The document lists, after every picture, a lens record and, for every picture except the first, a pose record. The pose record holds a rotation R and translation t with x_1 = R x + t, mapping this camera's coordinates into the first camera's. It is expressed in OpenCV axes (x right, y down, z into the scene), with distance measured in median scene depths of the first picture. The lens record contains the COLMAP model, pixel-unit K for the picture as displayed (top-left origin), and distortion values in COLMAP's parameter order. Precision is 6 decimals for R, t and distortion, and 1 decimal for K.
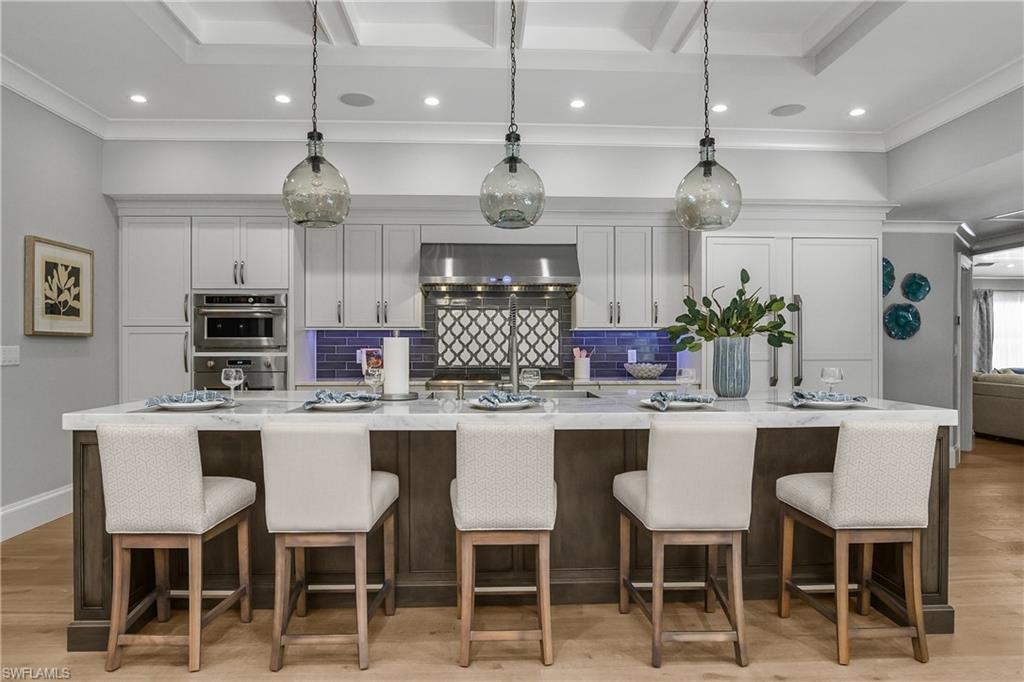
lens RADIAL K [[618.1, 0, 512.4], [0, 618.1, 343.7], [0, 0, 1]] dist [-0.030599, 0.001771]
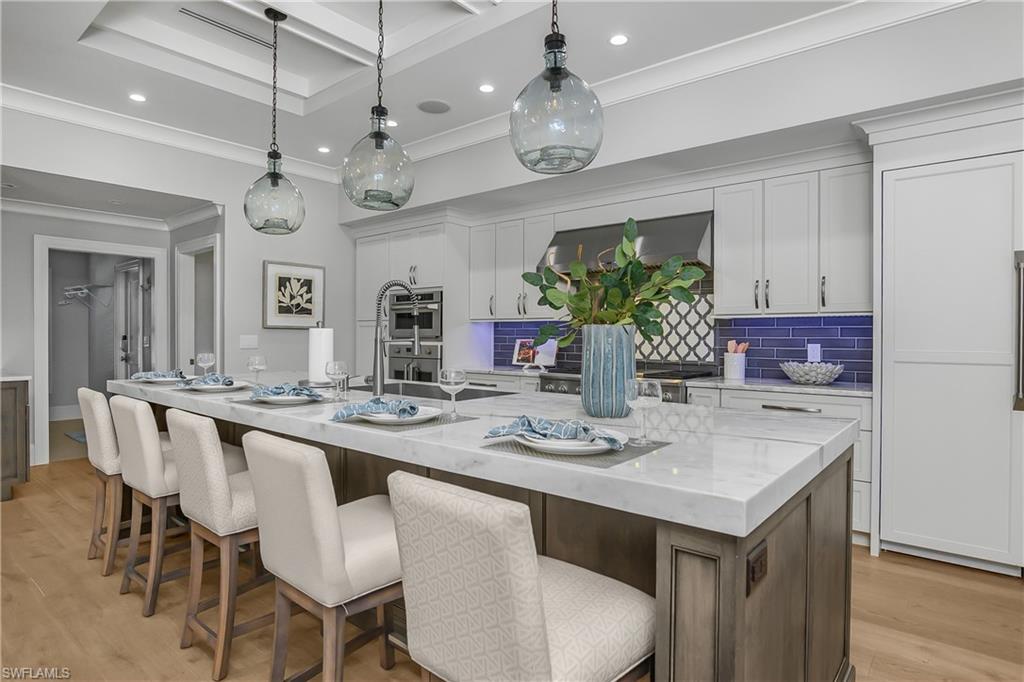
lens RADIAL K [[552.4, 0, 507.8], [0, 552.4, 334.3], [0, 0, 1]] dist [-0.023578, 0.001792]
pose [[0.743727, 0.002371, -0.668479, 0.386722], [-0.001681, 0.999997, 0.001677, -0.002131], [0.668481, -0.000123, 0.743729, 0.301541]]
